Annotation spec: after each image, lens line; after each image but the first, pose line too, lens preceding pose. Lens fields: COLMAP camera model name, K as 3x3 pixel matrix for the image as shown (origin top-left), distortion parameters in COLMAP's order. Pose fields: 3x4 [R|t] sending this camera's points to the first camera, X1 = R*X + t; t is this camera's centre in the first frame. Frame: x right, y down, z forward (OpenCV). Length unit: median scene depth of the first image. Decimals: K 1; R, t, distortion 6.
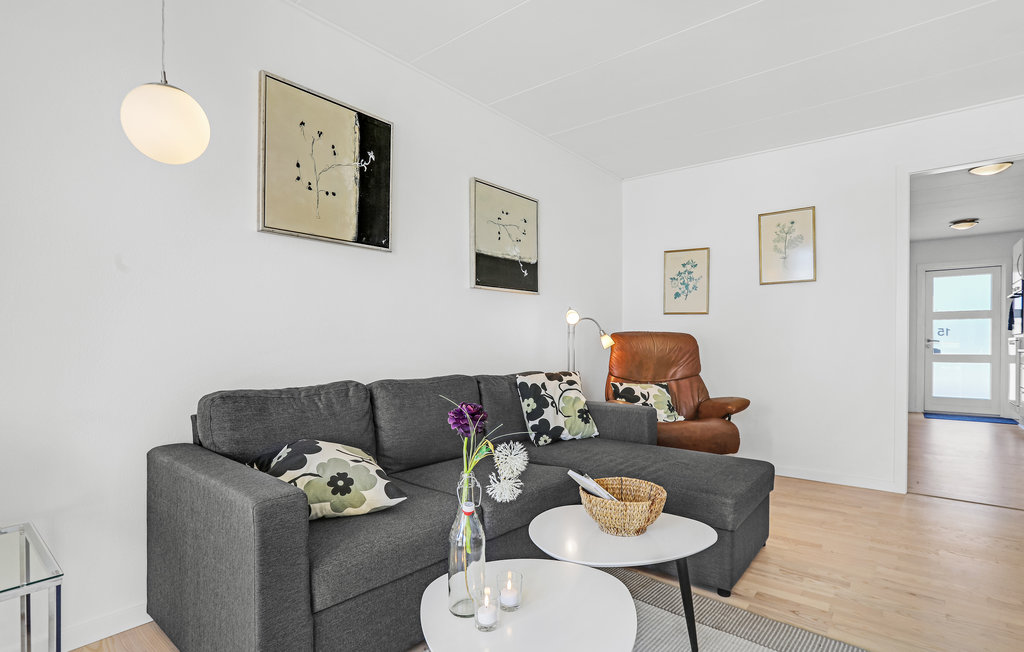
lens RADIAL K [[491.6, 0, 510.5], [0, 491.6, 344.0], [0, 0, 1]] dist [0.001362, 0.001232]
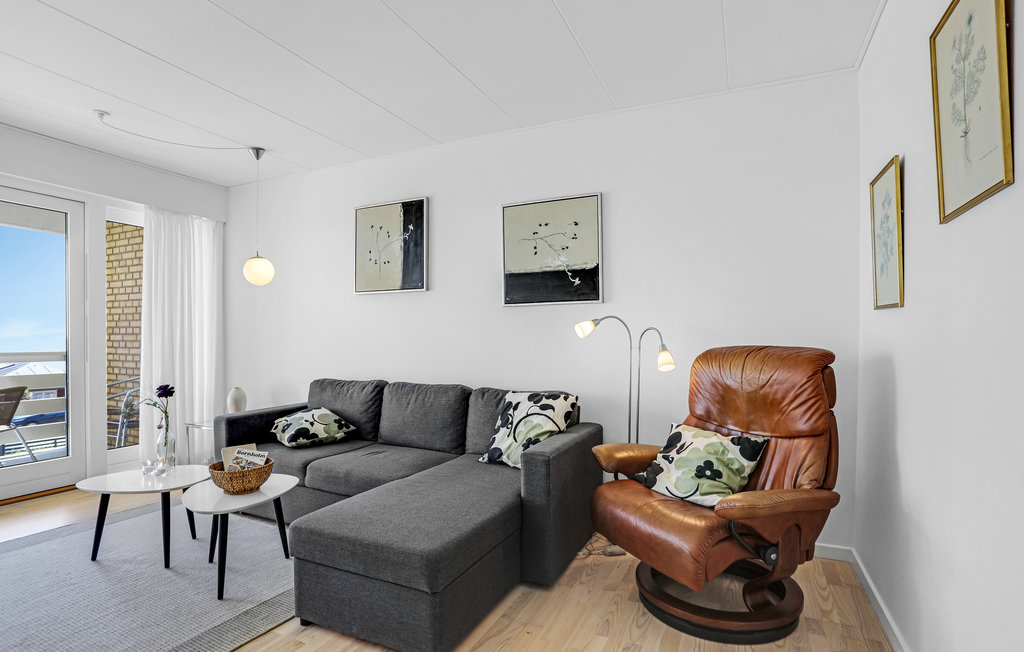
lens RADIAL K [[524.6, 0, 512.0], [0, 524.6, 326.0], [0, 0, 1]] dist [-0.003147, -0.000090]
pose [[0.270147, -0.024396, -0.962510, 1.138173], [0.001280, 0.999687, -0.024979, -0.048048], [0.962818, 0.005516, 0.270094, 0.776739]]
